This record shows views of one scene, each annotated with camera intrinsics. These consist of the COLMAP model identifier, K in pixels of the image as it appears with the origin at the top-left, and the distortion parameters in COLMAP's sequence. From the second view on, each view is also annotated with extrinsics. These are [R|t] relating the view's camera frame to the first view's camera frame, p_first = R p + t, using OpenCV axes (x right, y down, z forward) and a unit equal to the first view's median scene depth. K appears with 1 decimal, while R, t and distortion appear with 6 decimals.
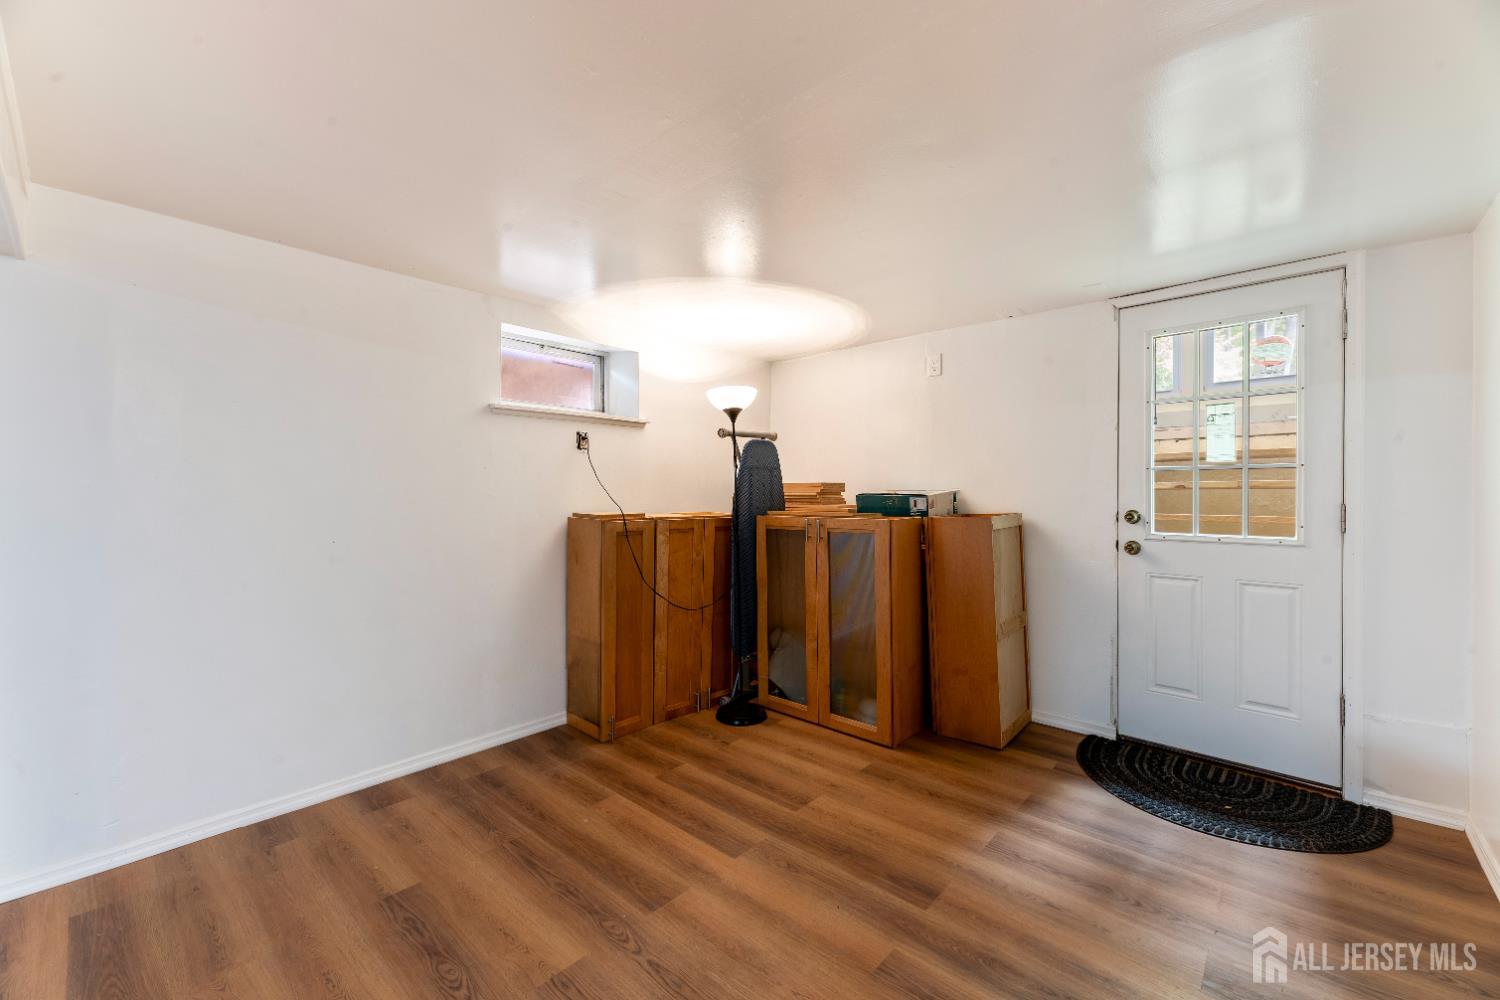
lens RADIAL K [[601.4, 0, 750.7], [0, 601.4, 502.2], [0, 0, 1]] dist [0.002381, -0.000011]
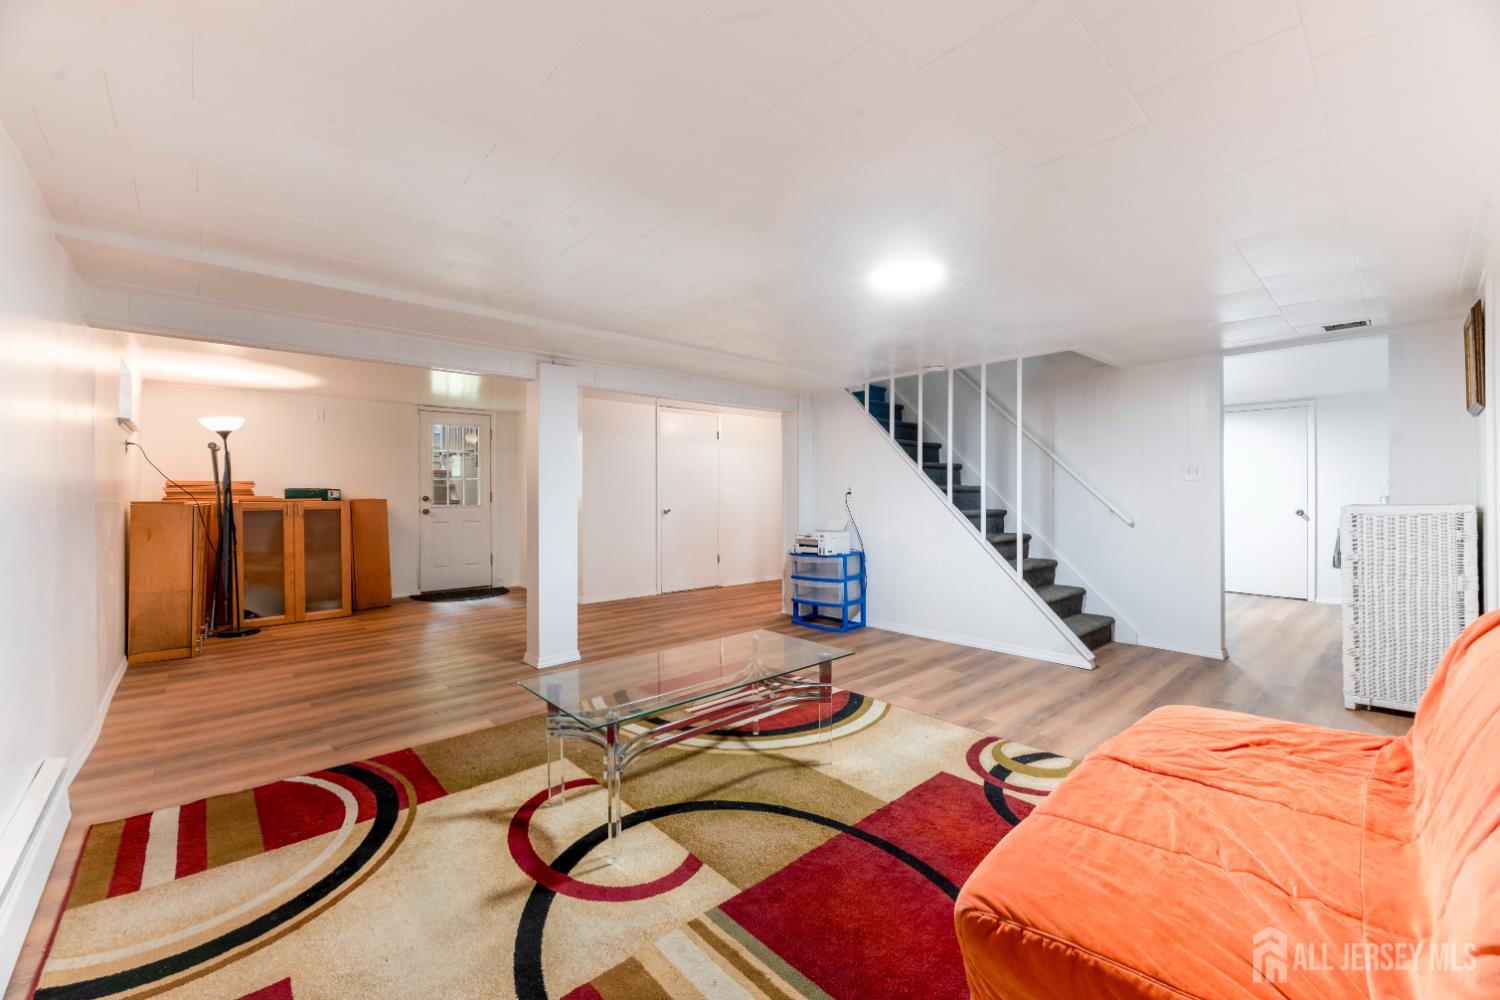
lens RADIAL K [[601.4, 0, 749.8], [0, 601.4, 492.4], [0, 0, 1]] dist [0.002381, -0.000011]
pose [[0.093492, -0.003794, 0.995613, -1.457691], [0.006283, 0.999975, 0.003220, -0.000169], [-0.995600, 0.005954, 0.093513, -0.452271]]
